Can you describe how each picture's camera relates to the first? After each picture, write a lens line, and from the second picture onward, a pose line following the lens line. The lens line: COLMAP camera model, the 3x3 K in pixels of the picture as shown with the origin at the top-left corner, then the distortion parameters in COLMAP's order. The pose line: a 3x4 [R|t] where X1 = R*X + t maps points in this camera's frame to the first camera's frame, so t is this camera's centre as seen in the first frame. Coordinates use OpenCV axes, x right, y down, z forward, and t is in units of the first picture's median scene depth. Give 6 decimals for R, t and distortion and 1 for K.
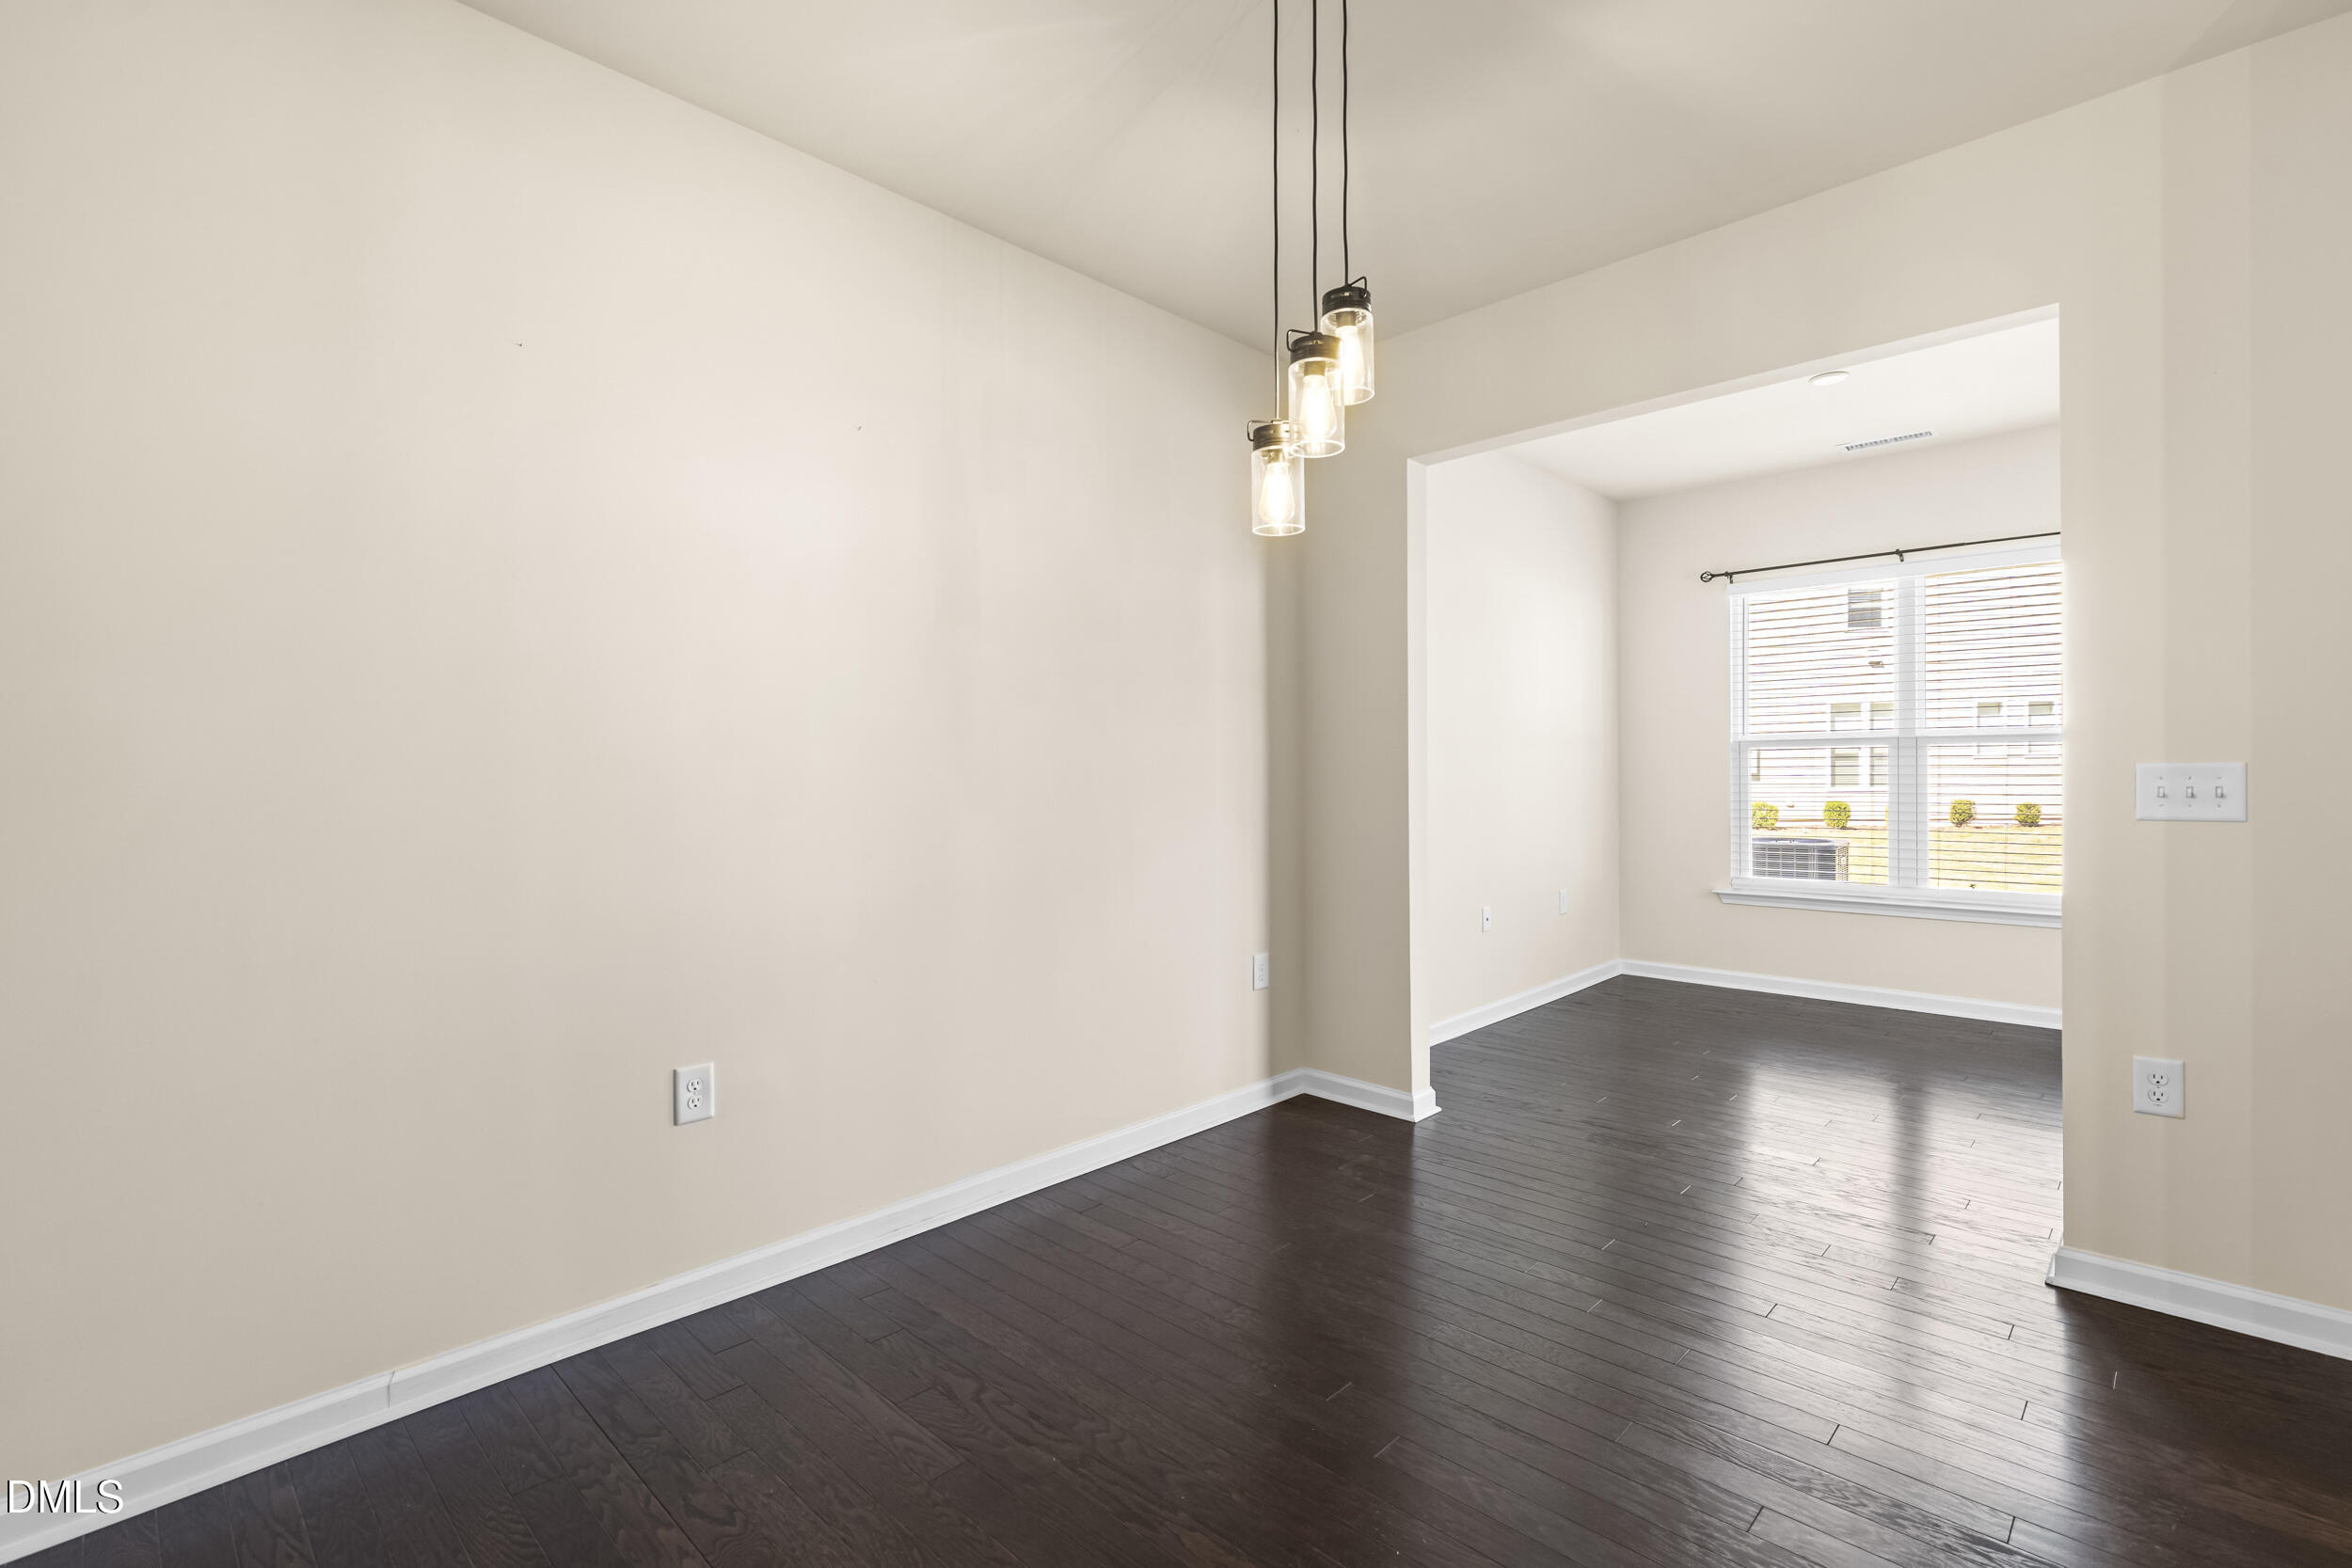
lens RADIAL K [[1073.8, 0, 1172.8], [0, 1073.8, 785.5], [0, 0, 1]] dist [-0.010807, 0.002997]
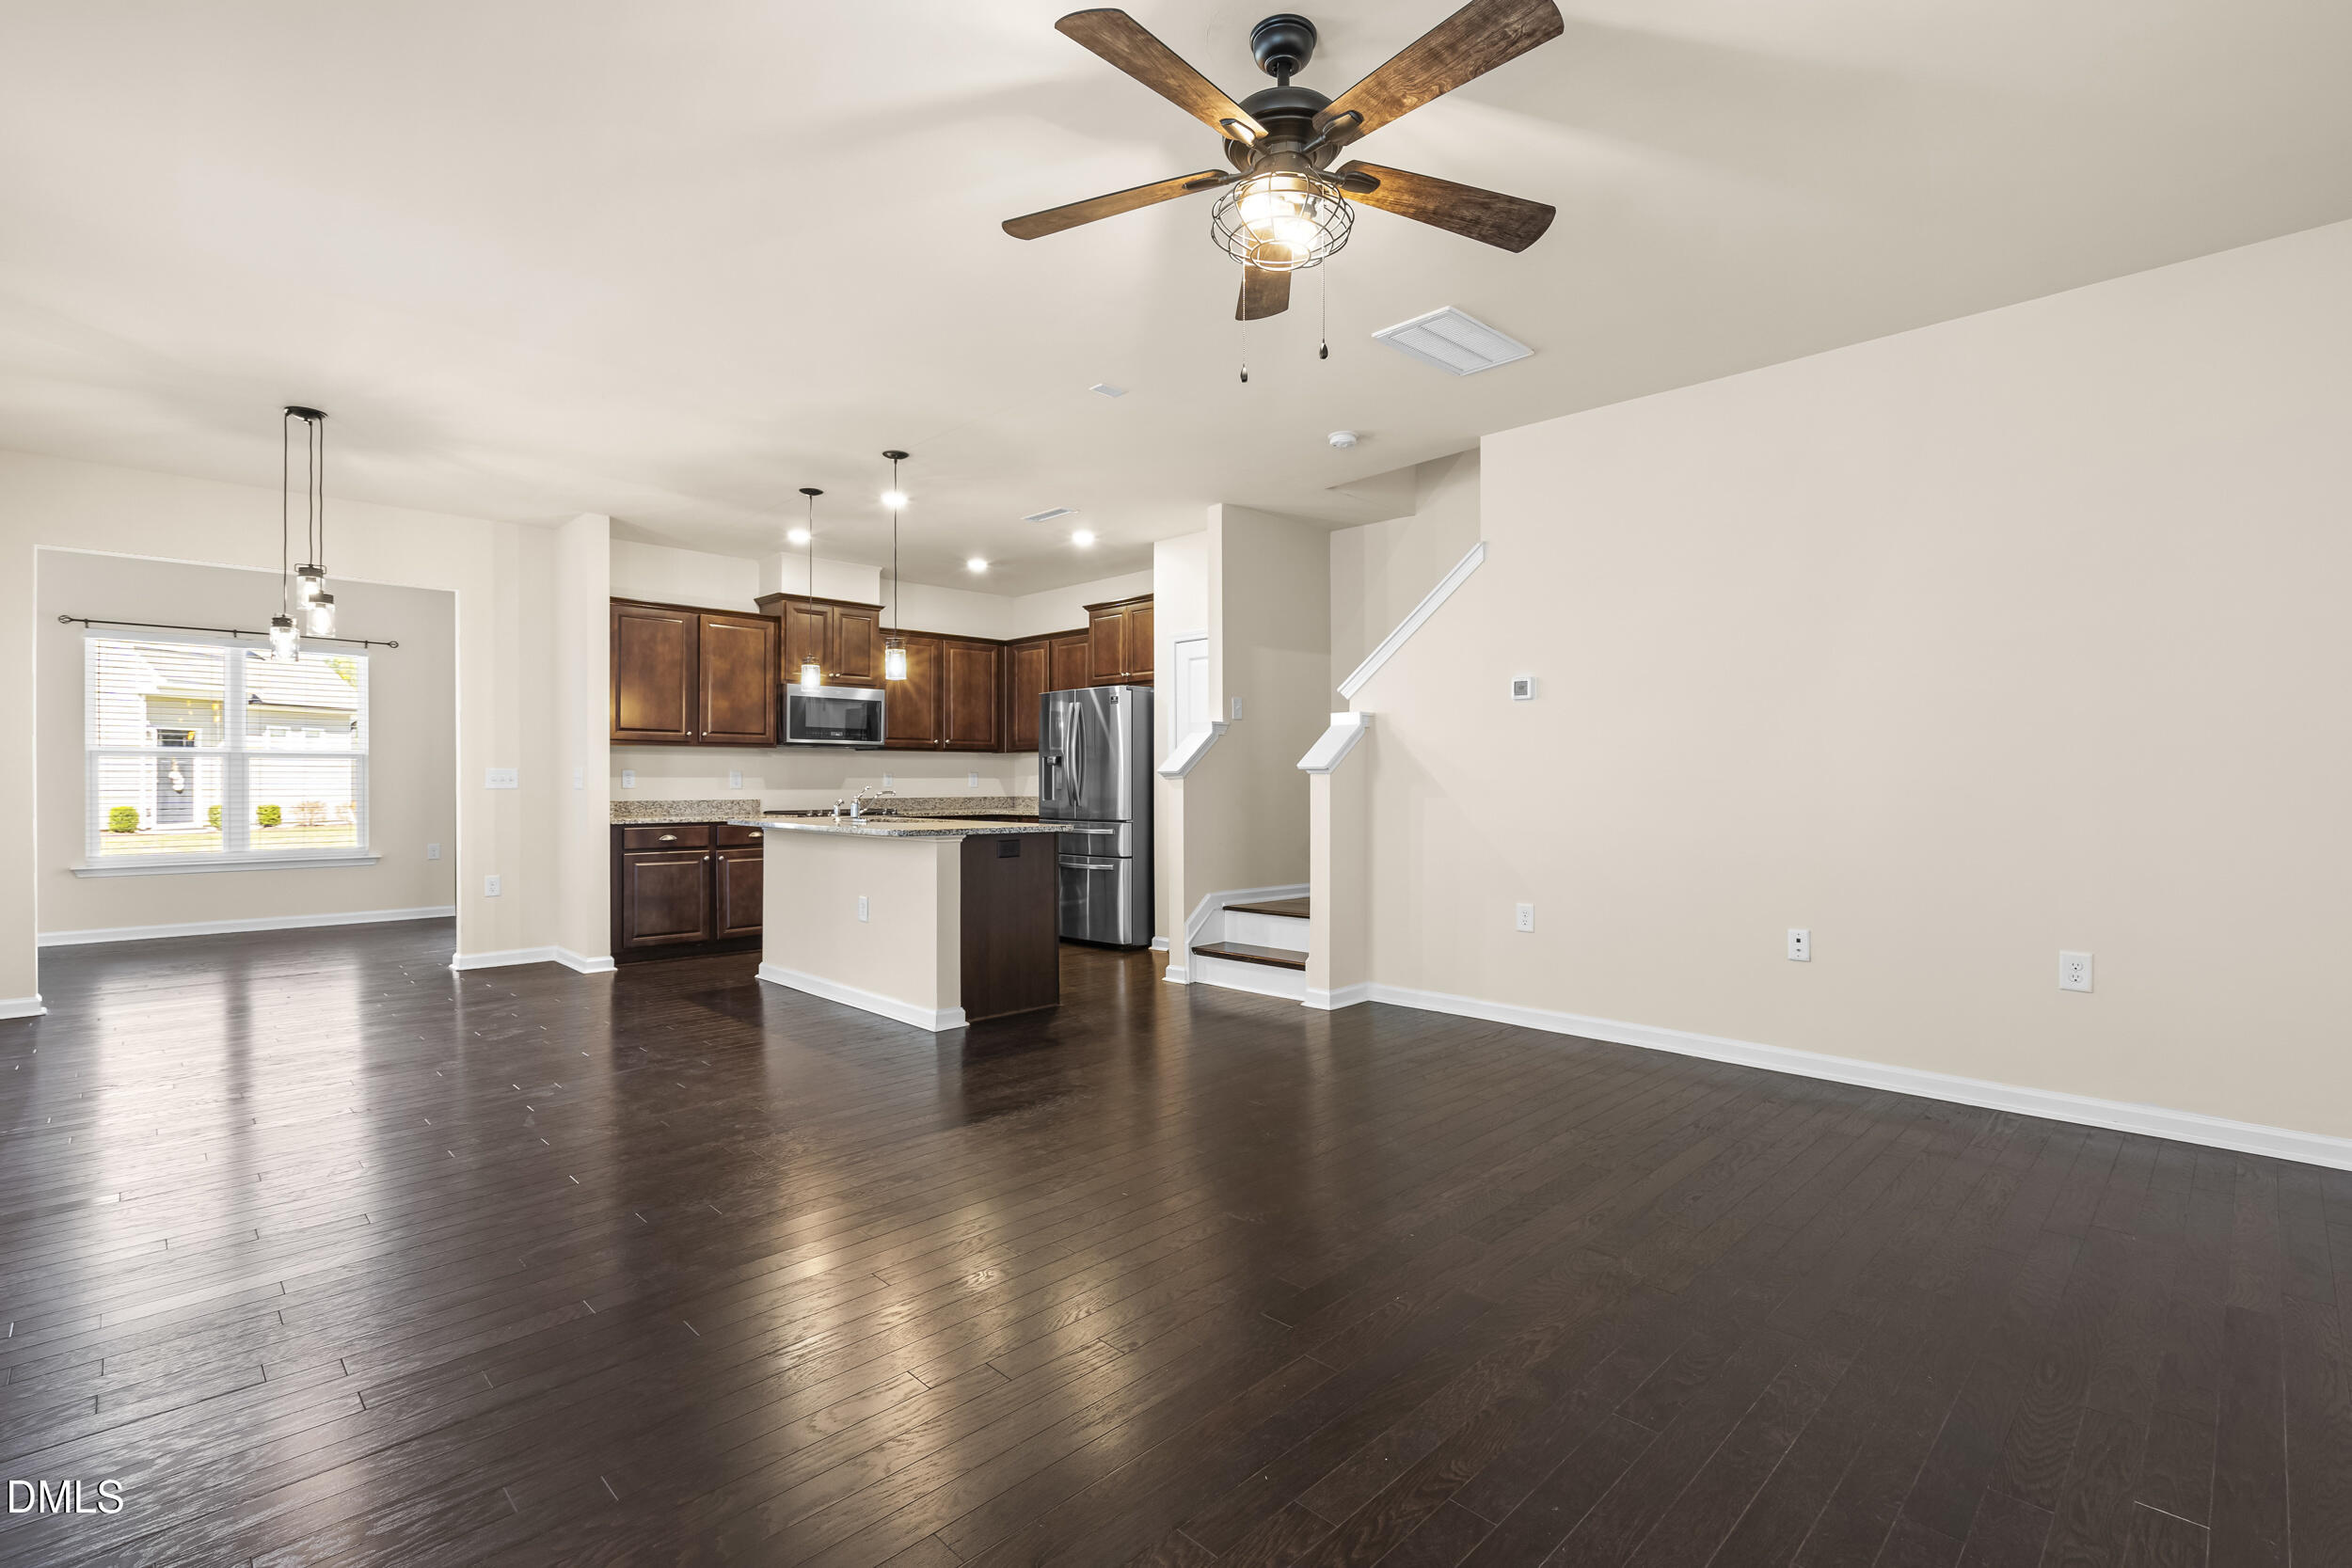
lens RADIAL K [[1073.8, 0, 1177.6], [0, 1073.8, 775.2], [0, 0, 1]] dist [-0.010807, 0.002997]
pose [[0.013757, 0.015954, 0.999778, -1.071742], [0.014876, 0.999759, -0.016159, 0.040062], [-0.999795, 0.015095, 0.013516, -0.476155]]
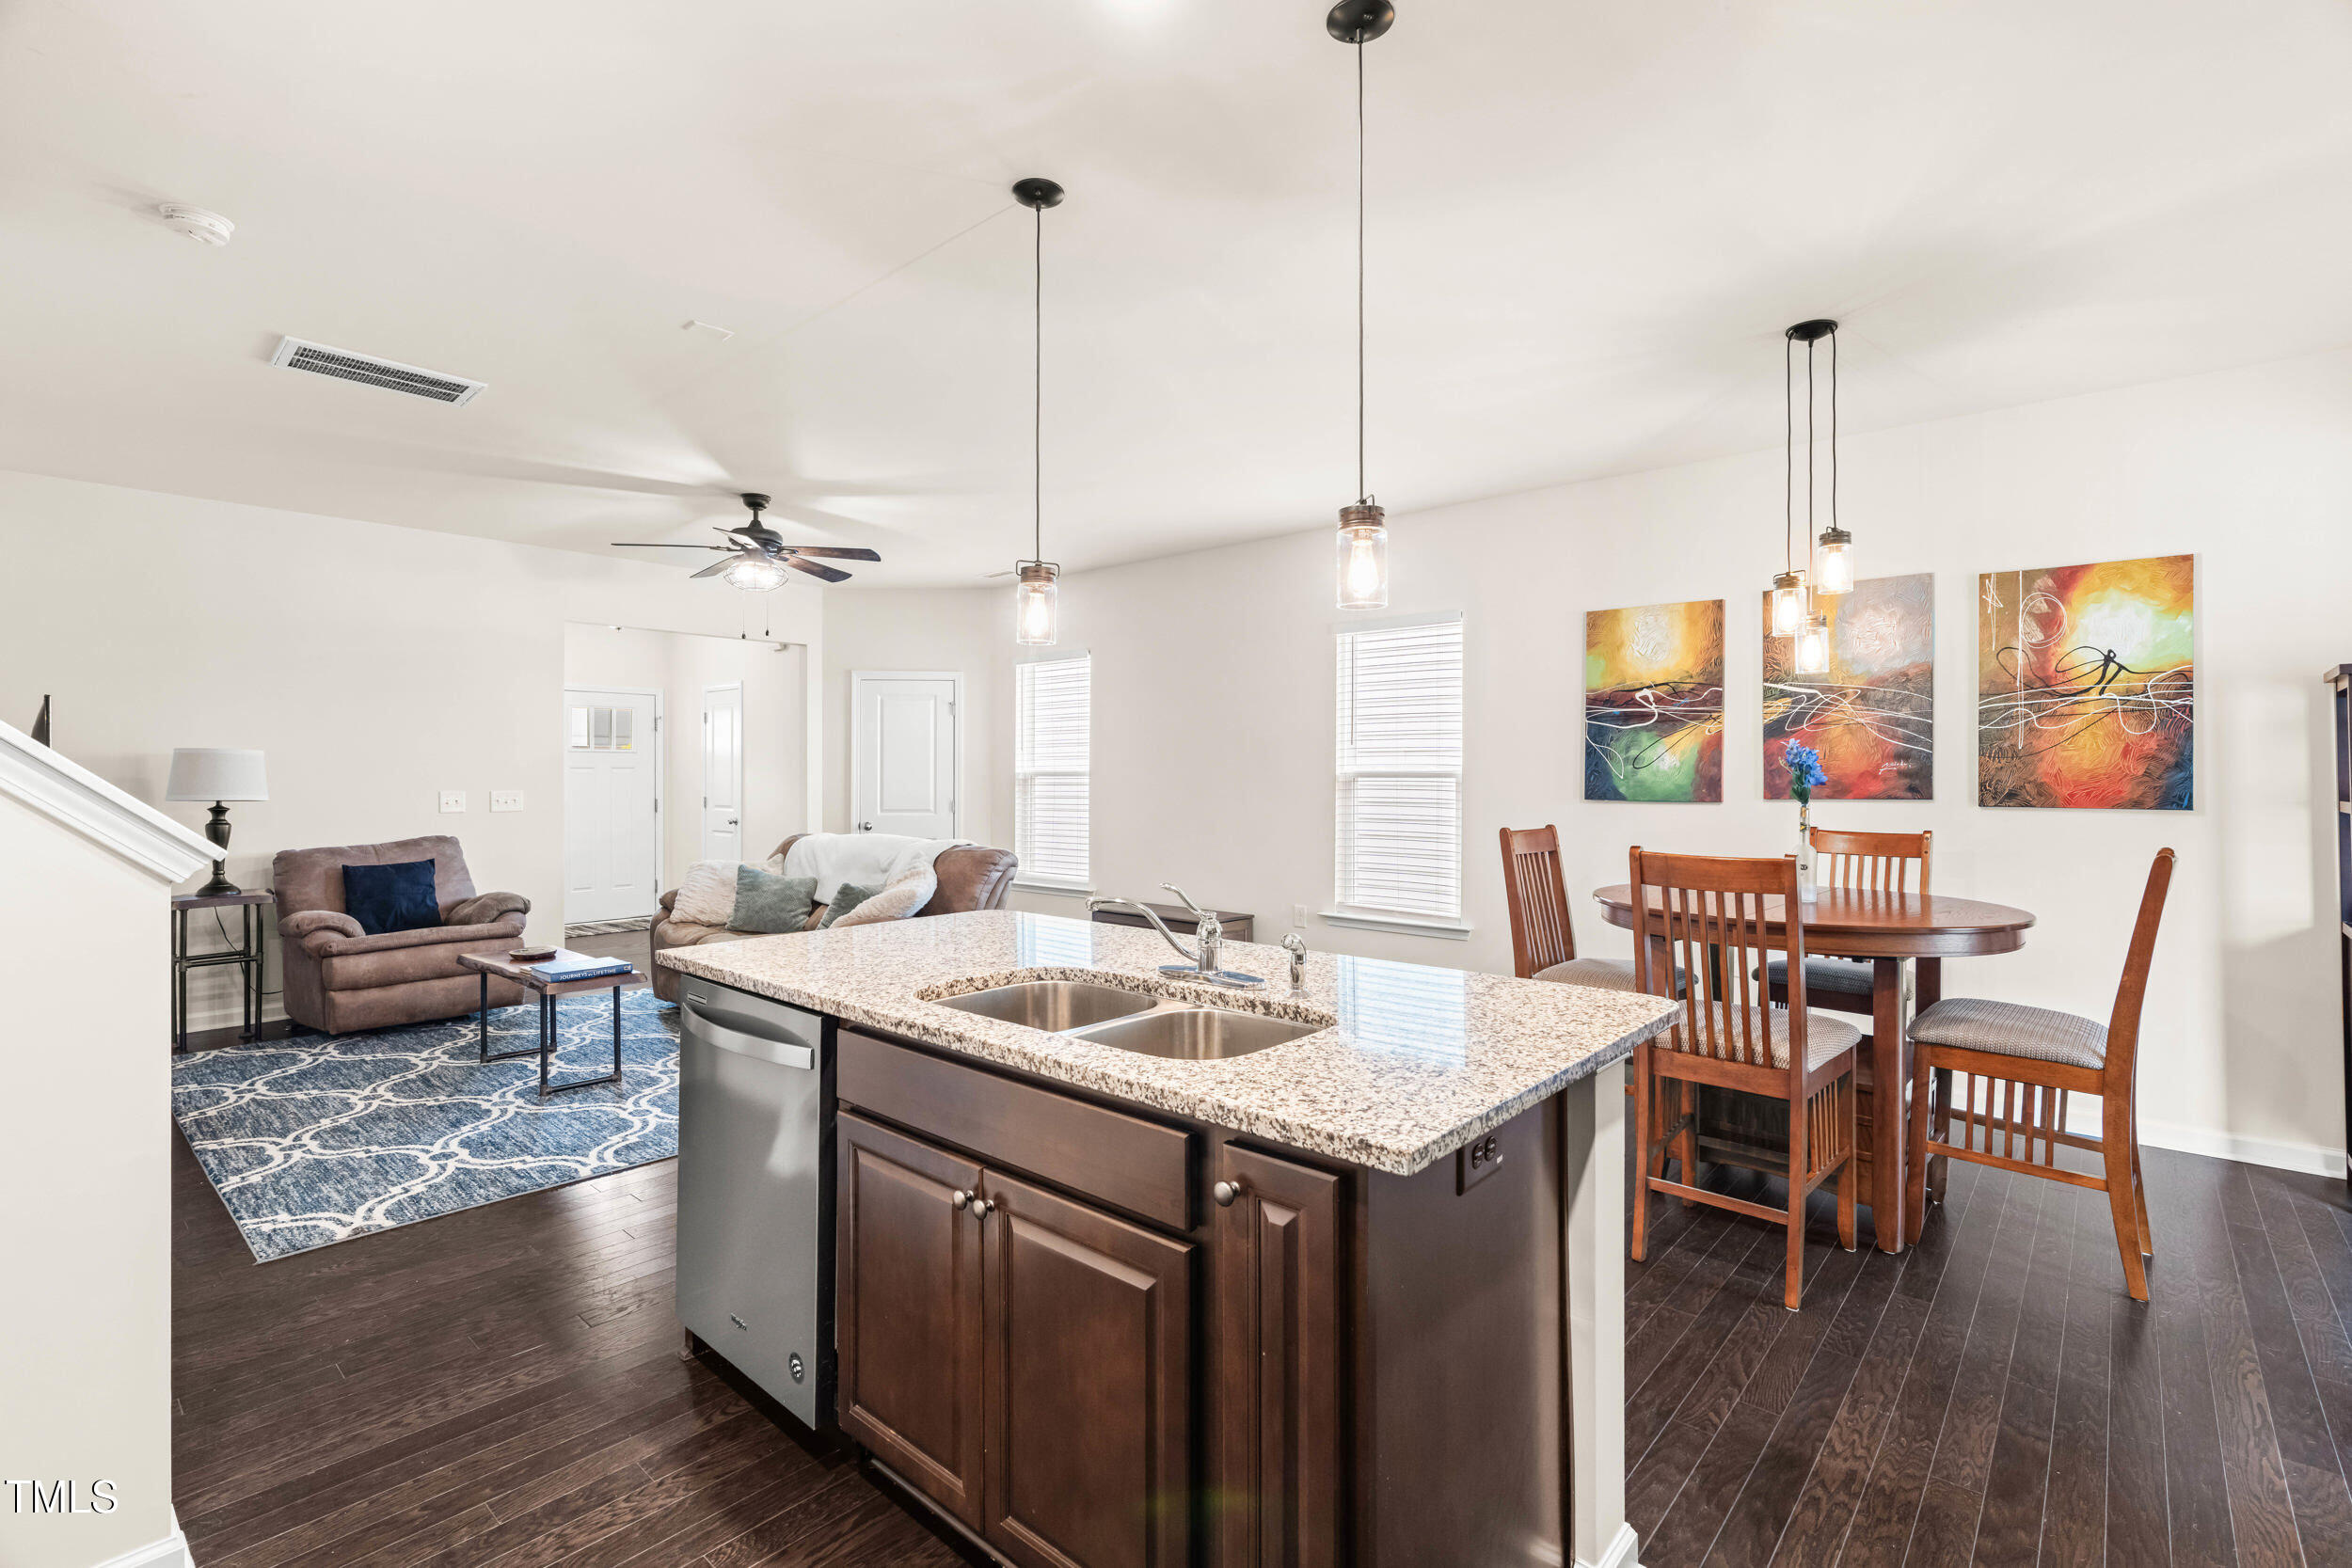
lens RADIAL K [[1073.8, 0, 1174.7], [0, 1073.8, 779.4], [0, 0, 1]] dist [-0.010807, 0.002997]
pose [[0.050686, 0.012653, -0.998634, 0.885066], [-0.015444, 0.999810, 0.011884, -0.030142], [0.998595, 0.014820, 0.050872, -0.065179]]
